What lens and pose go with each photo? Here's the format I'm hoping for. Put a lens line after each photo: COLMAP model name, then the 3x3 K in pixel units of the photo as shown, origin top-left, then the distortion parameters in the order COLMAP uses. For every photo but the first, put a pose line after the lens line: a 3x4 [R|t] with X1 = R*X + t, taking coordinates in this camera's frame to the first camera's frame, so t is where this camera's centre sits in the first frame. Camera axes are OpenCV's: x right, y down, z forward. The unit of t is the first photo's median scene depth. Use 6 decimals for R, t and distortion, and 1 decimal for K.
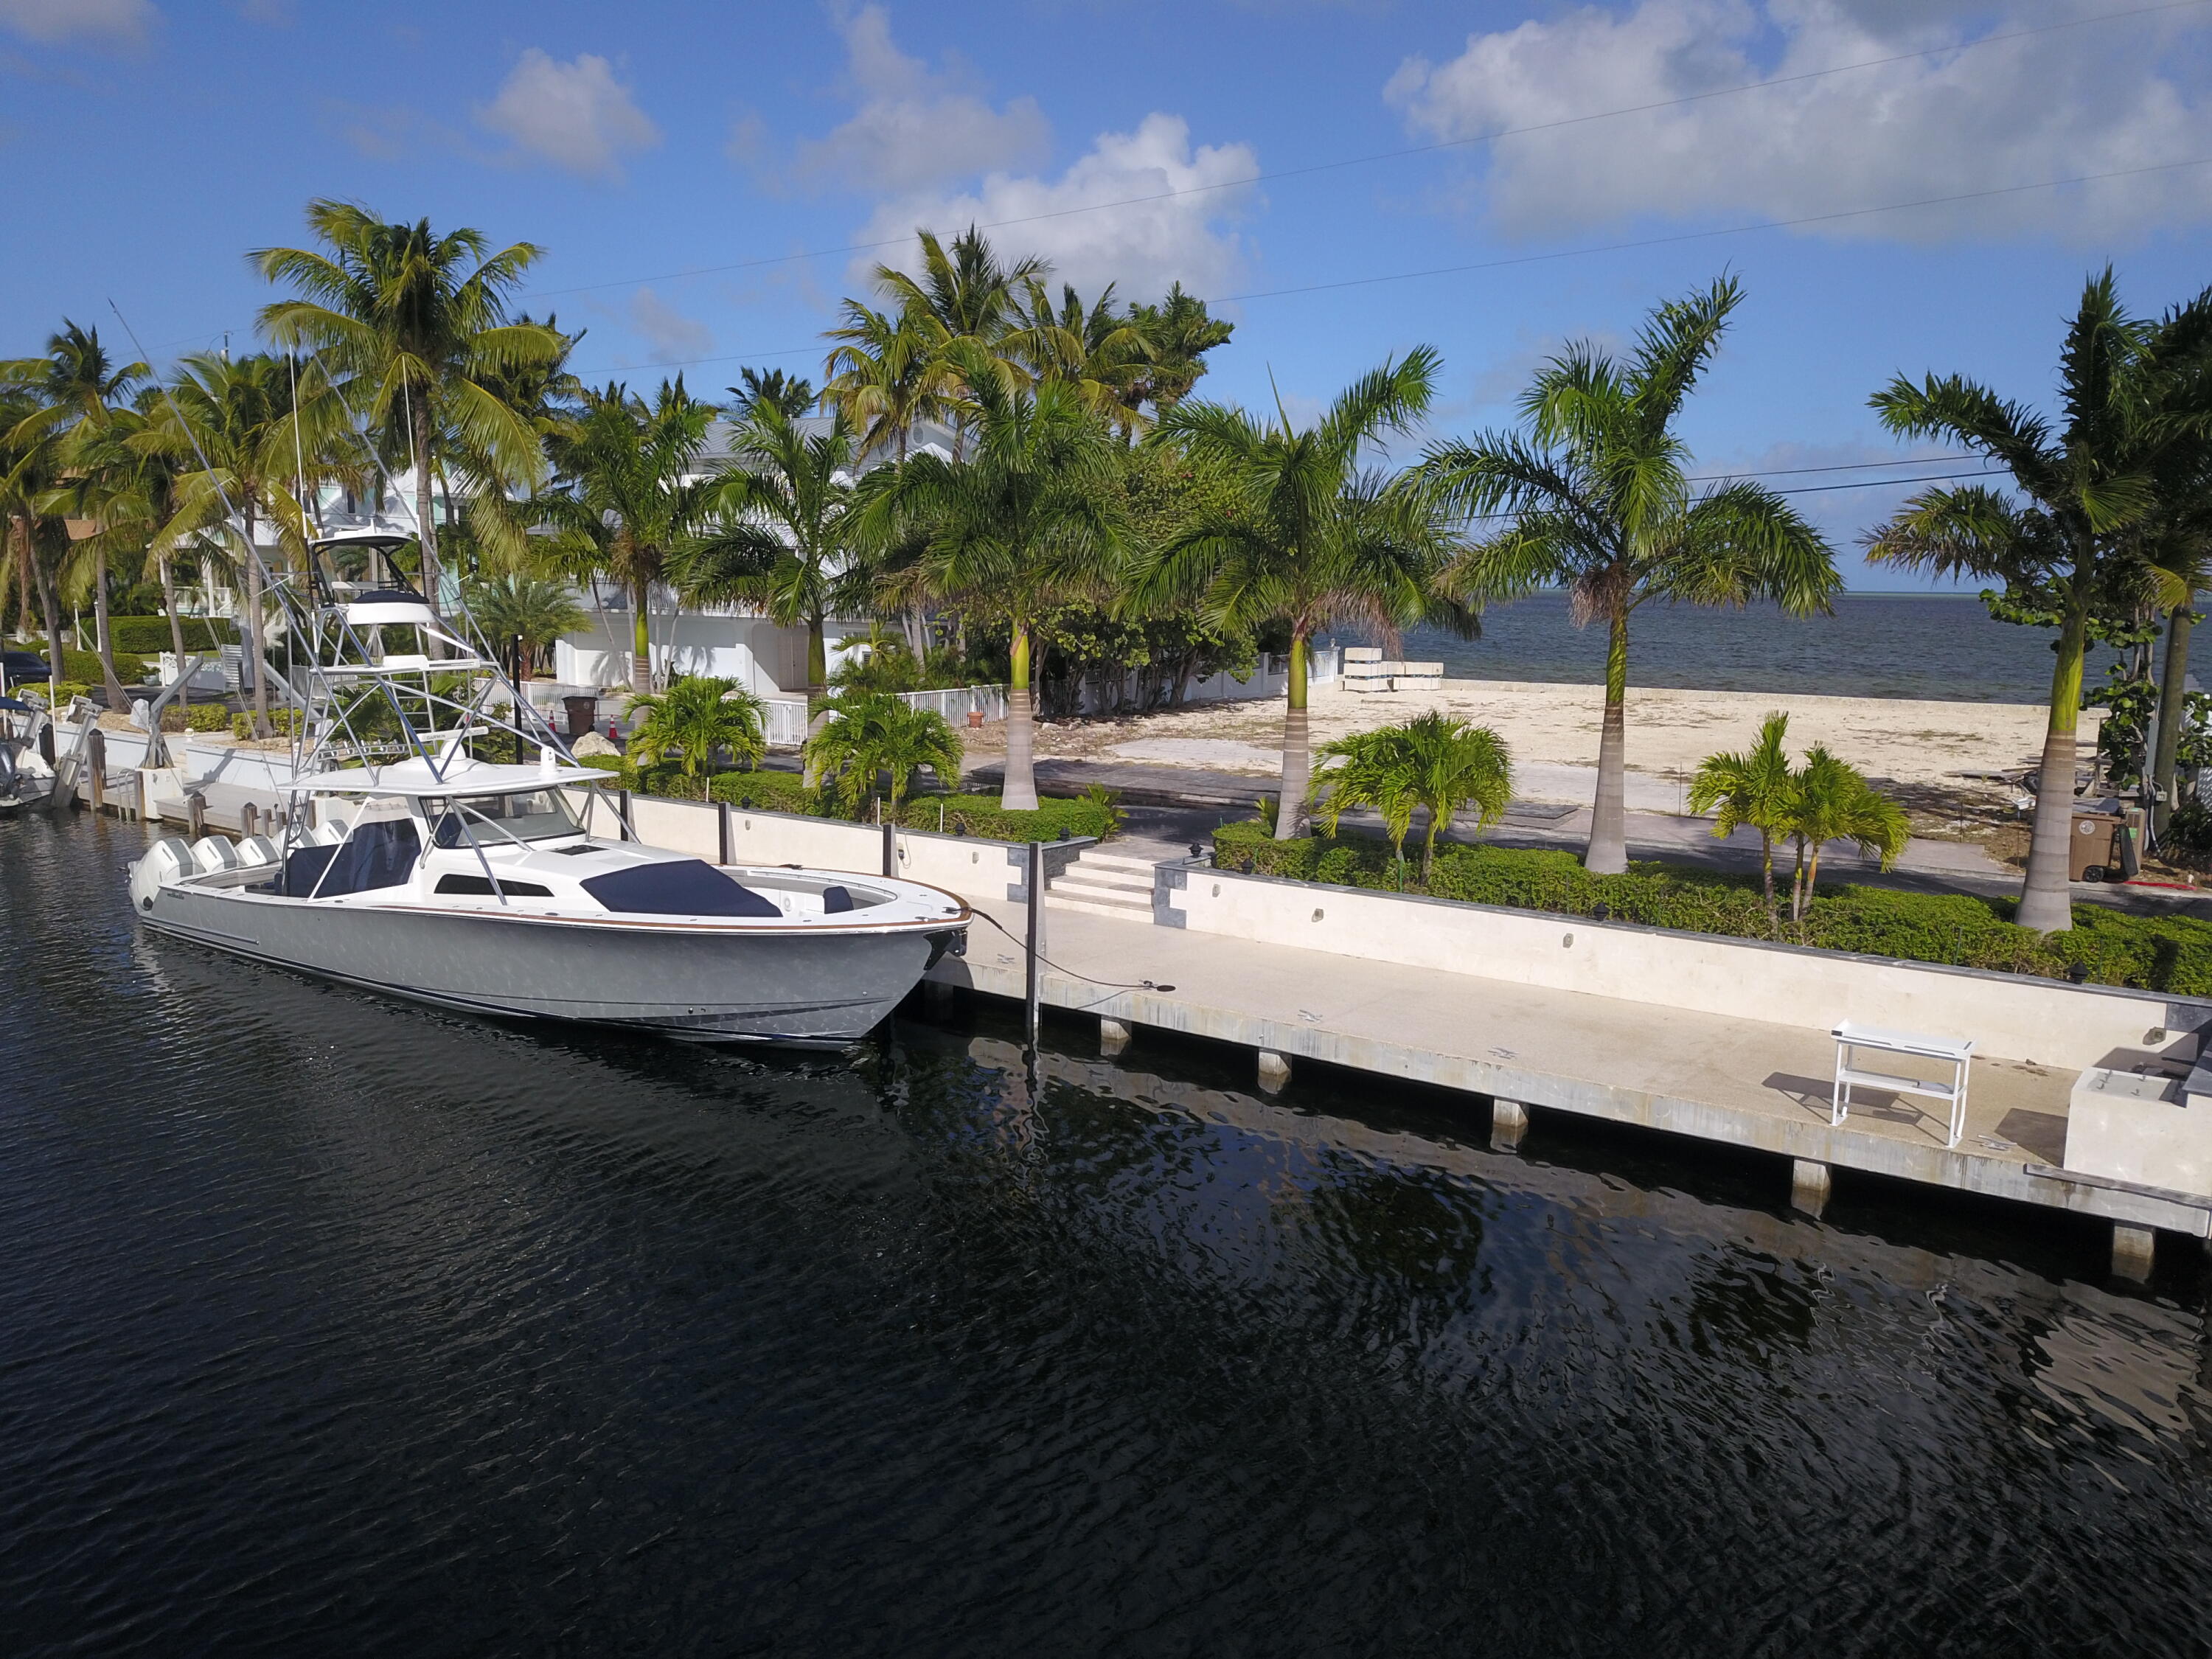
lens RADIAL K [[1689.0, 0, 1097.4], [0, 1689.0, 833.5], [0, 0, 1]] dist [0.018156, -0.025835]
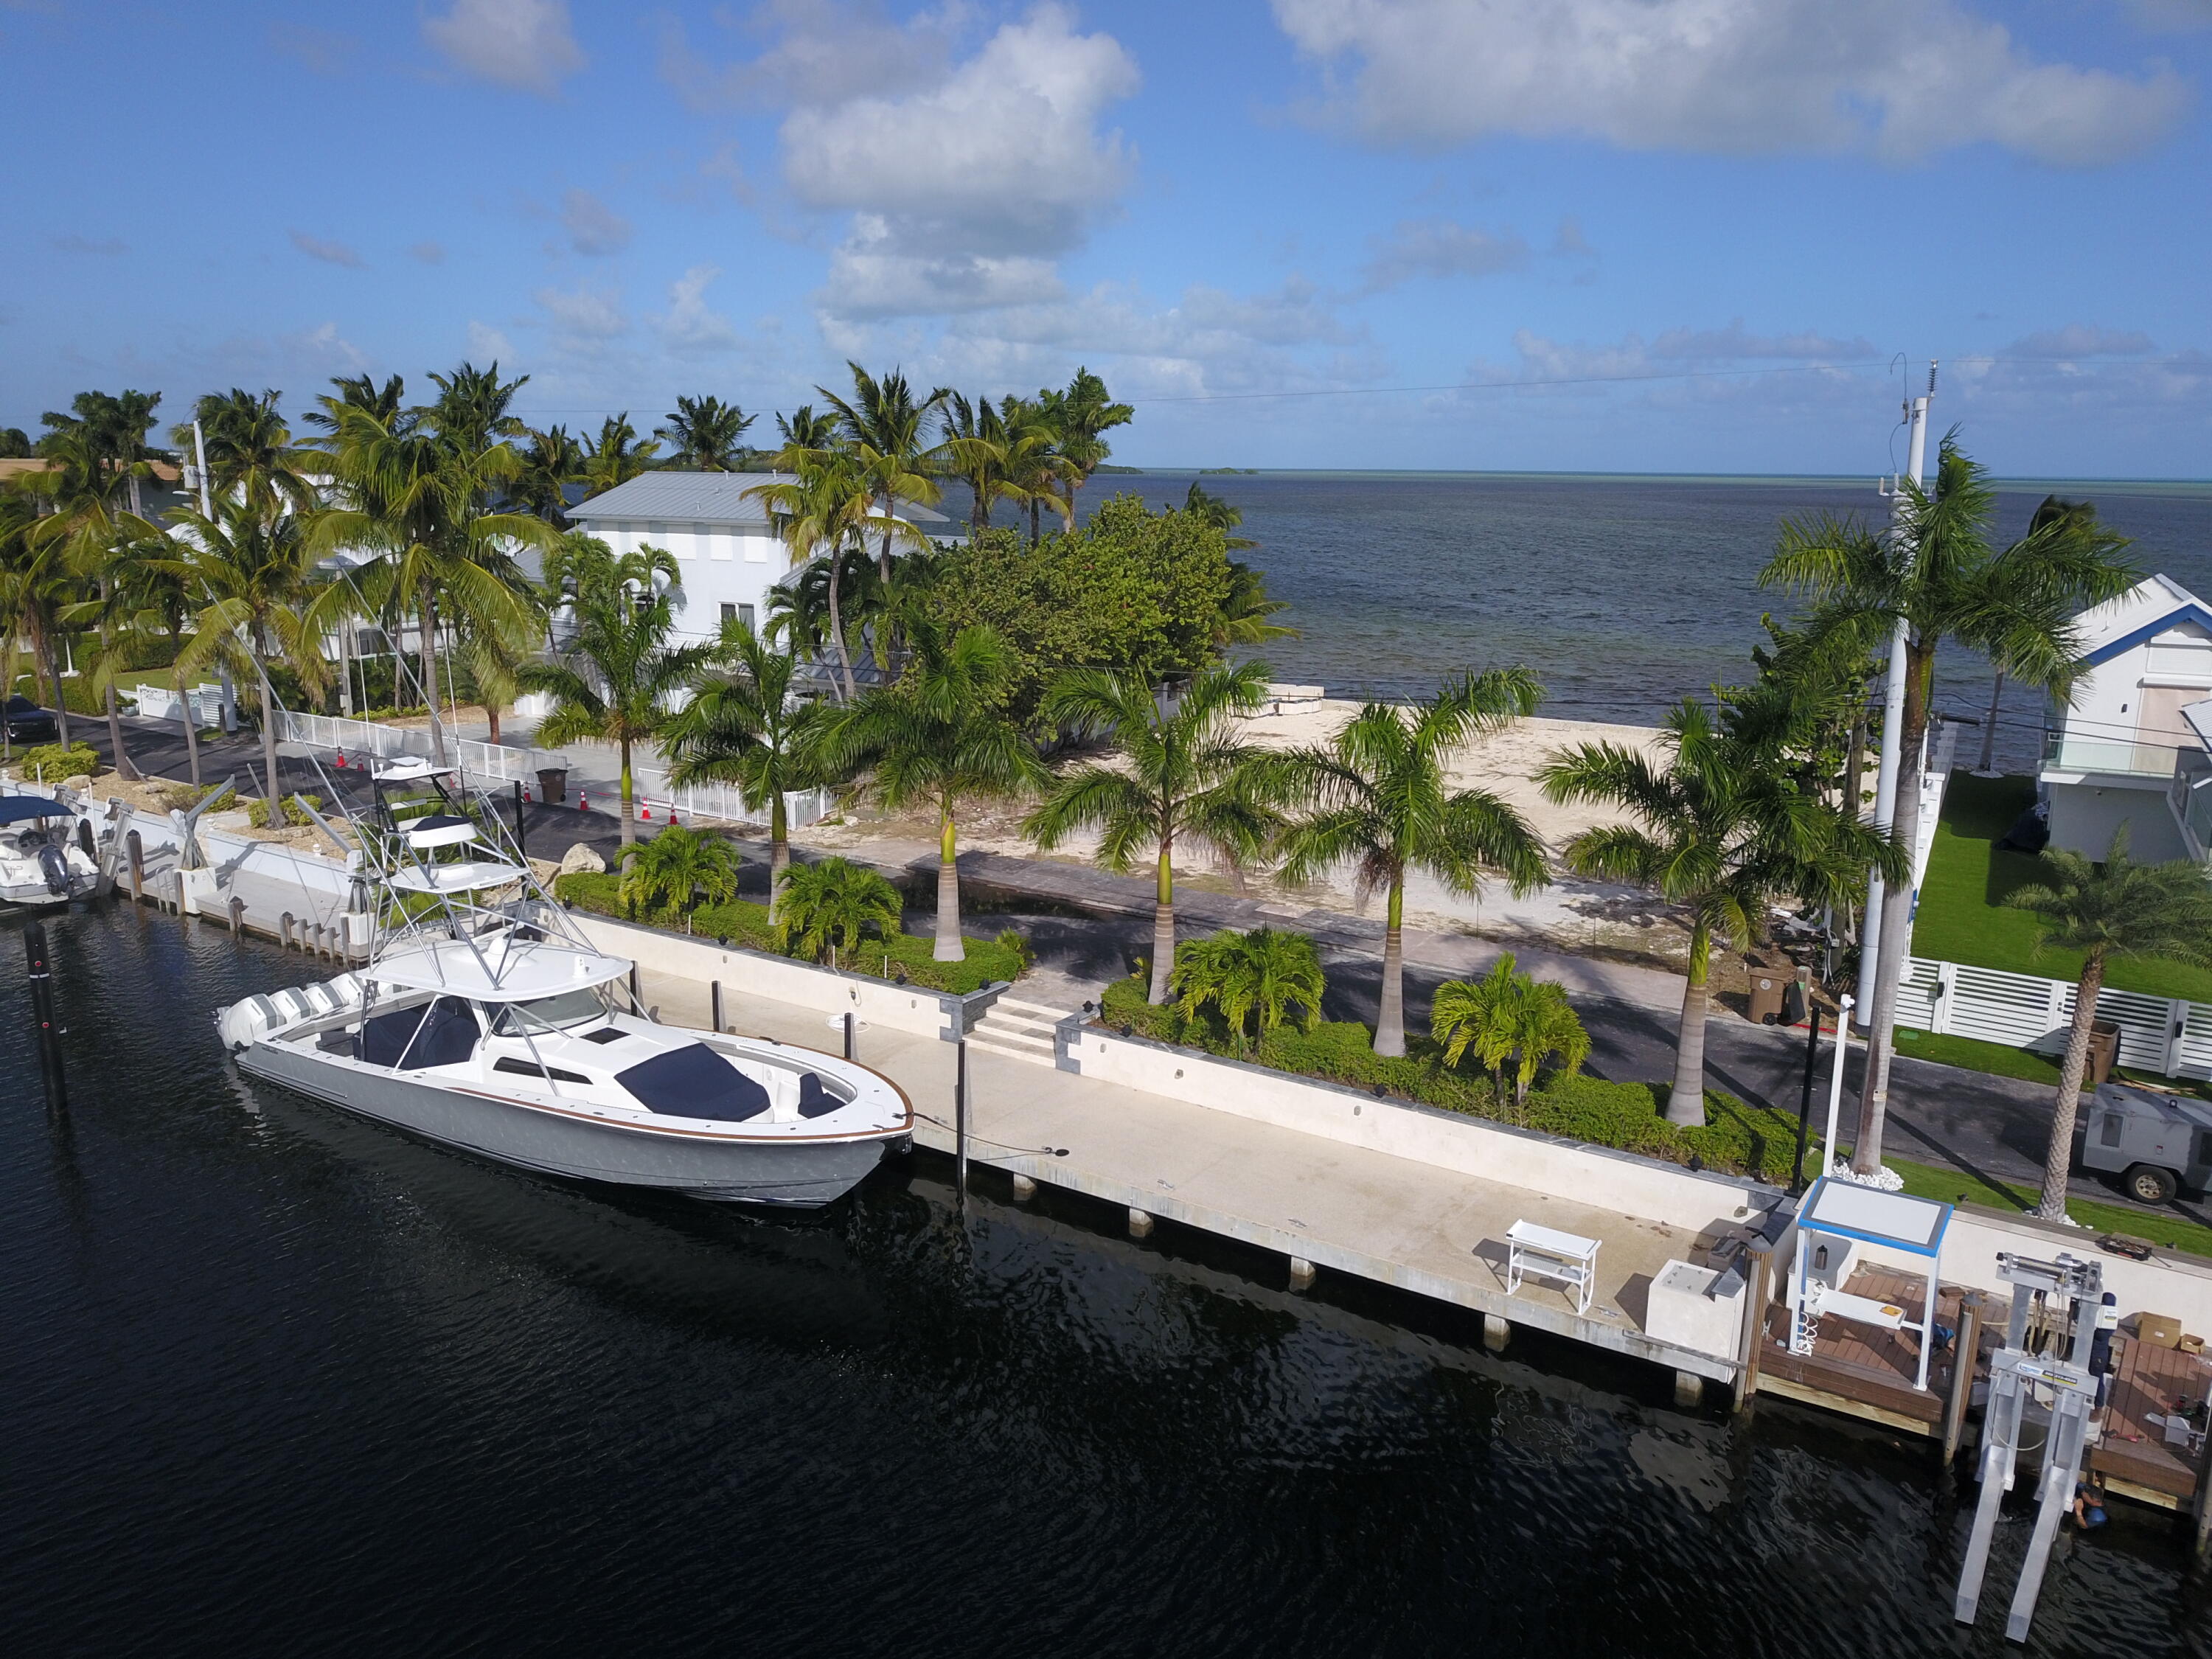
lens RADIAL K [[1689.0, 0, 1107.3], [0, 1689.0, 823.6], [0, 0, 1]] dist [0.018156, -0.025835]
pose [[0.998637, -0.009368, 0.051343, 0.009631], [0.006284, 0.998184, 0.059903, -0.234937], [-0.051811, -0.059499, 0.996883, -0.307188]]
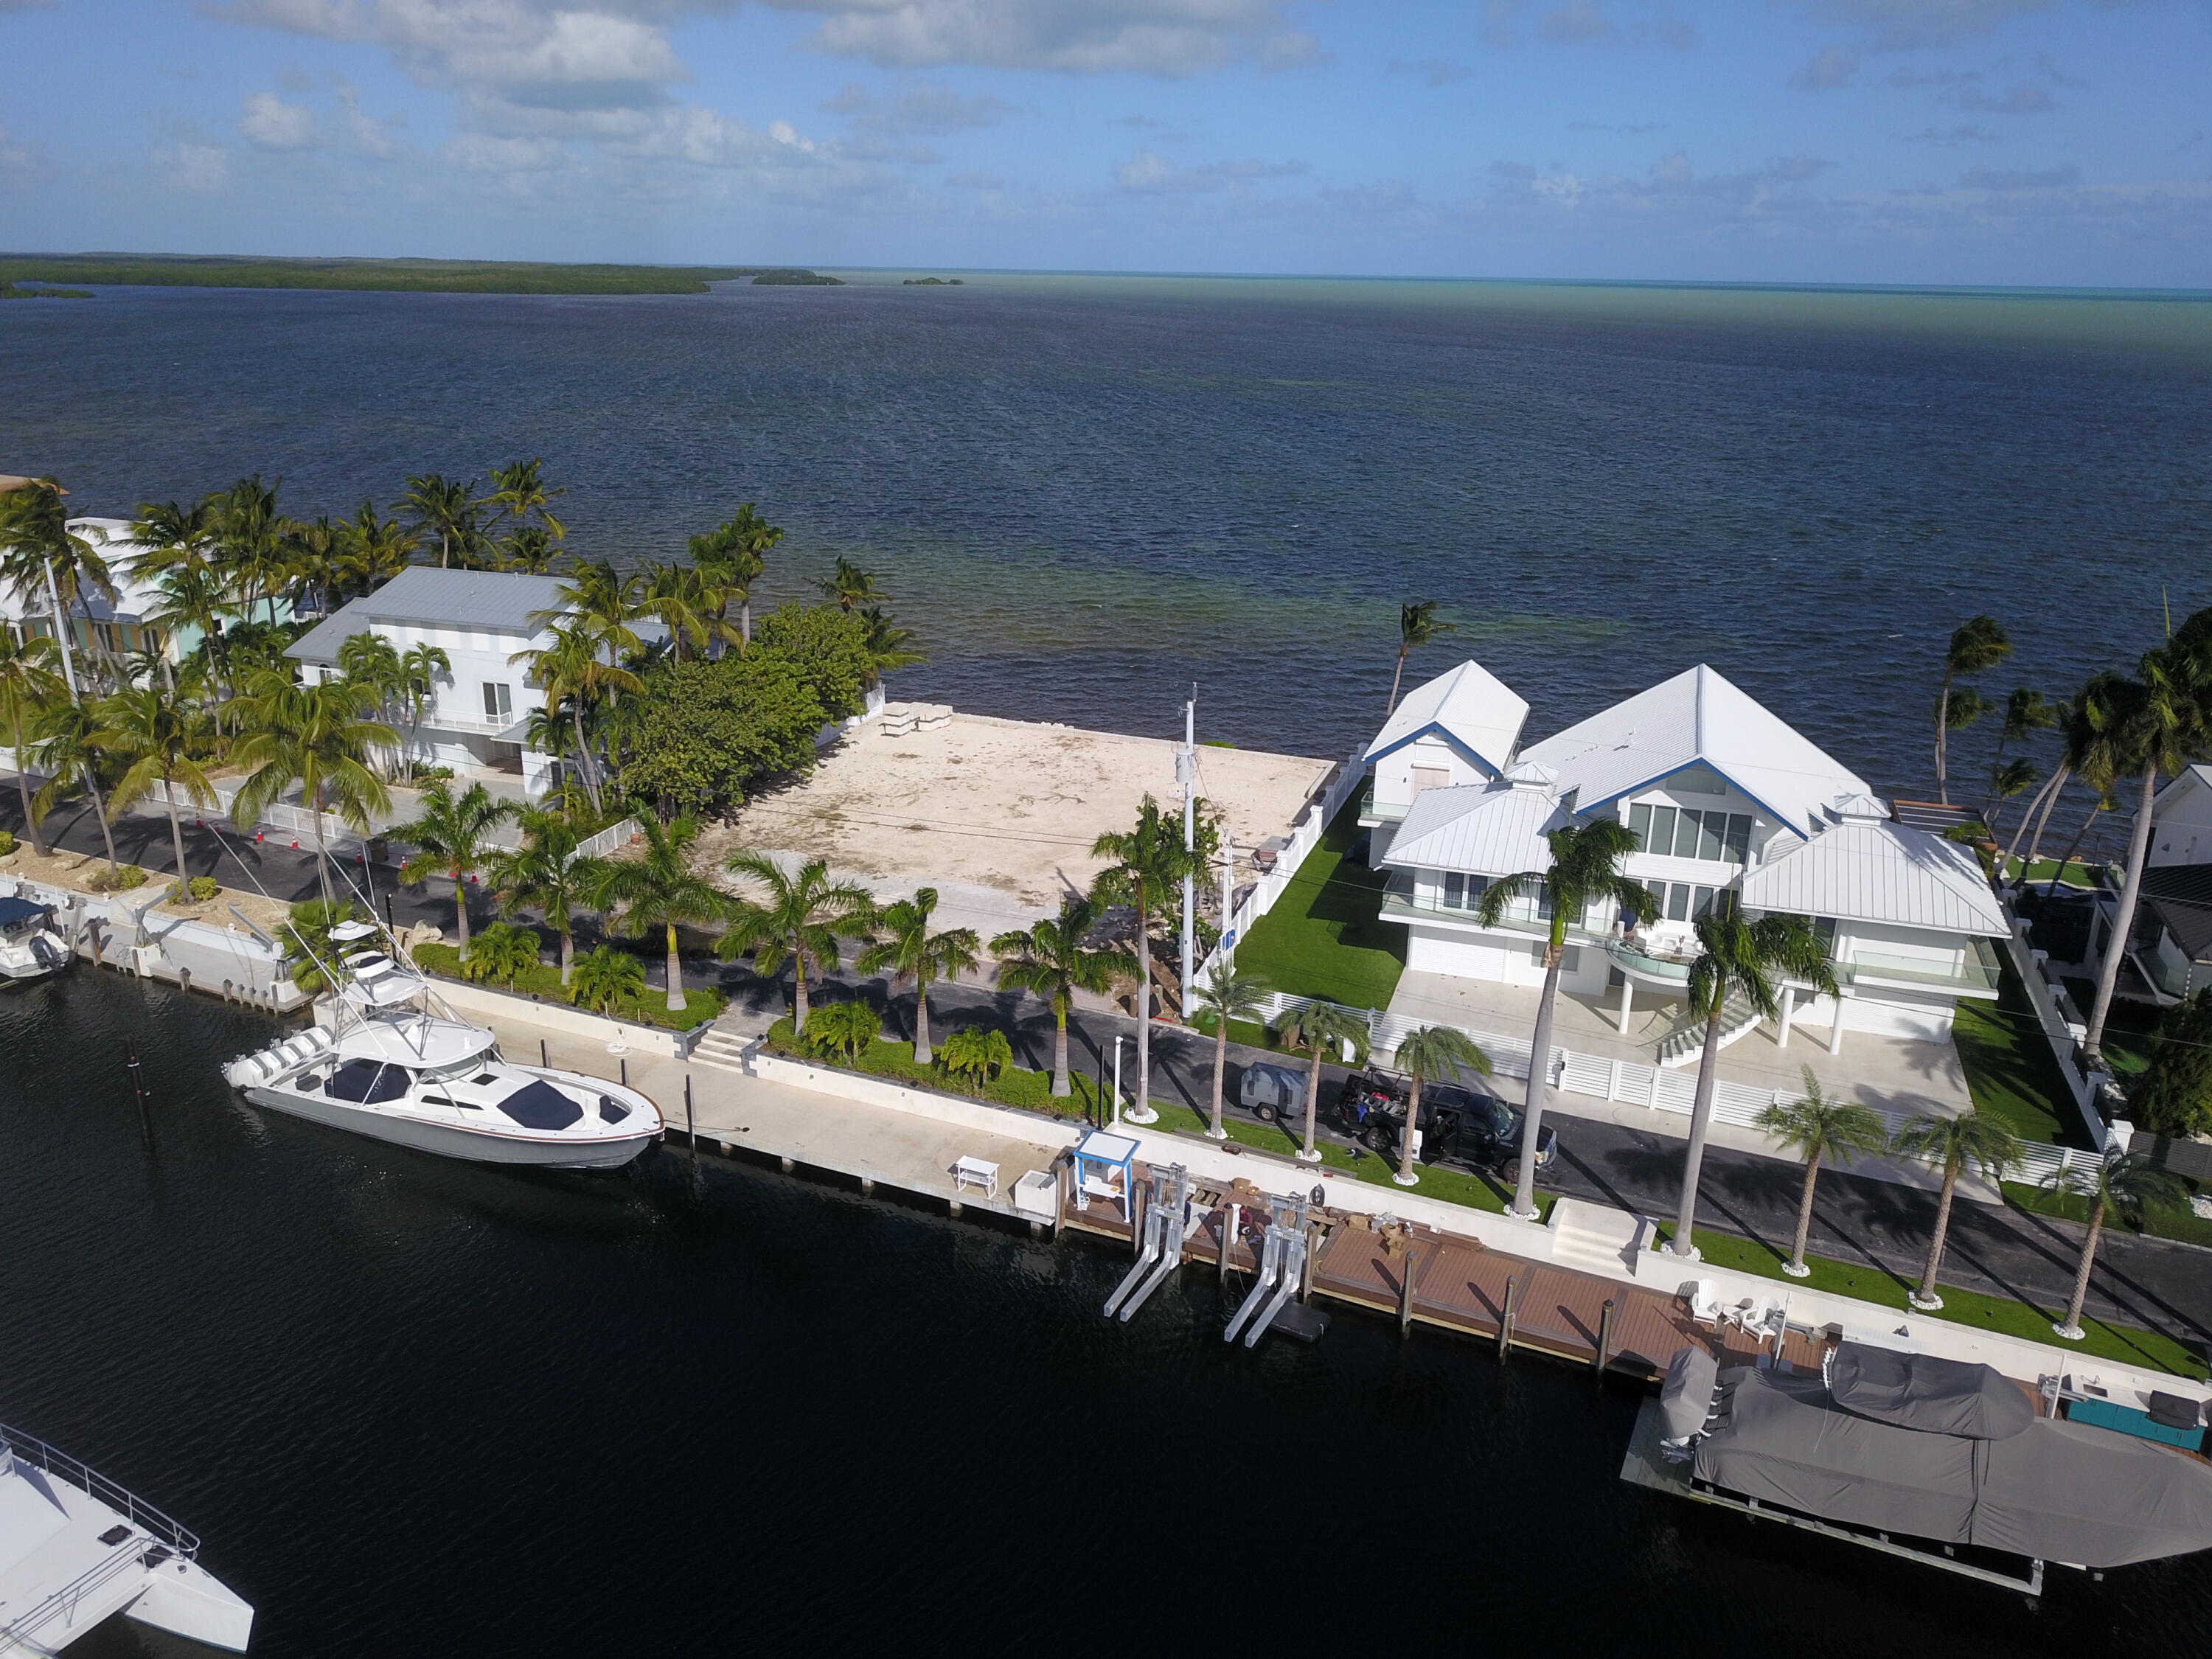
lens RADIAL K [[1689.0, 0, 1100.4], [0, 1689.0, 835.0], [0, 0, 1]] dist [0.018156, -0.025835]
pose [[0.977059, -0.062586, 0.203565, 0.067528], [0.026467, 0.984118, 0.175532, -0.732388], [-0.211318, -0.166117, 0.963198, -1.410194]]
